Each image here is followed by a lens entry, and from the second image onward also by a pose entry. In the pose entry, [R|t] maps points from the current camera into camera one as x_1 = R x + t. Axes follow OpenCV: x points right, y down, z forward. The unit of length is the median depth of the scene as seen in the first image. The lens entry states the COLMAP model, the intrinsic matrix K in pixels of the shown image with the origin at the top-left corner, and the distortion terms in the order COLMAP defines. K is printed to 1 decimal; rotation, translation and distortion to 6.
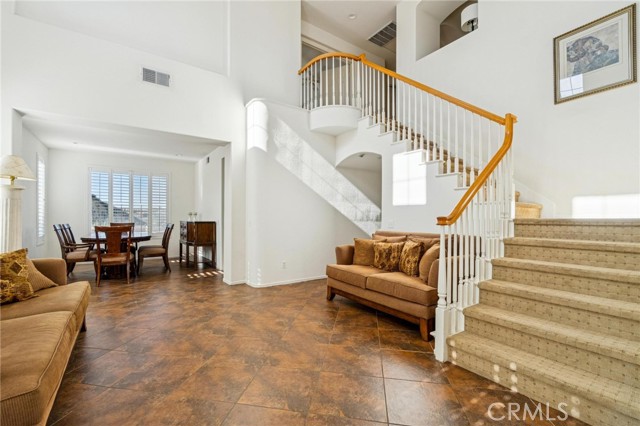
lens RADIAL K [[278.9, 0, 311.9], [0, 278.9, 219.1], [0, 0, 1]] dist [-0.004759, 0.001541]
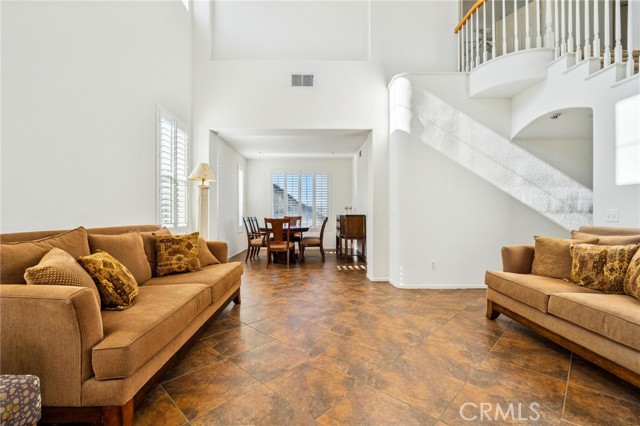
lens RADIAL K [[278.9, 0, 317.4], [0, 278.9, 215.0], [0, 0, 1]] dist [-0.004759, 0.001541]
pose [[0.829360, -0.003658, -0.558703, 0.084773], [0.001619, 0.999990, -0.004144, 0.017688], [0.558712, 0.002532, 0.829358, 0.124817]]
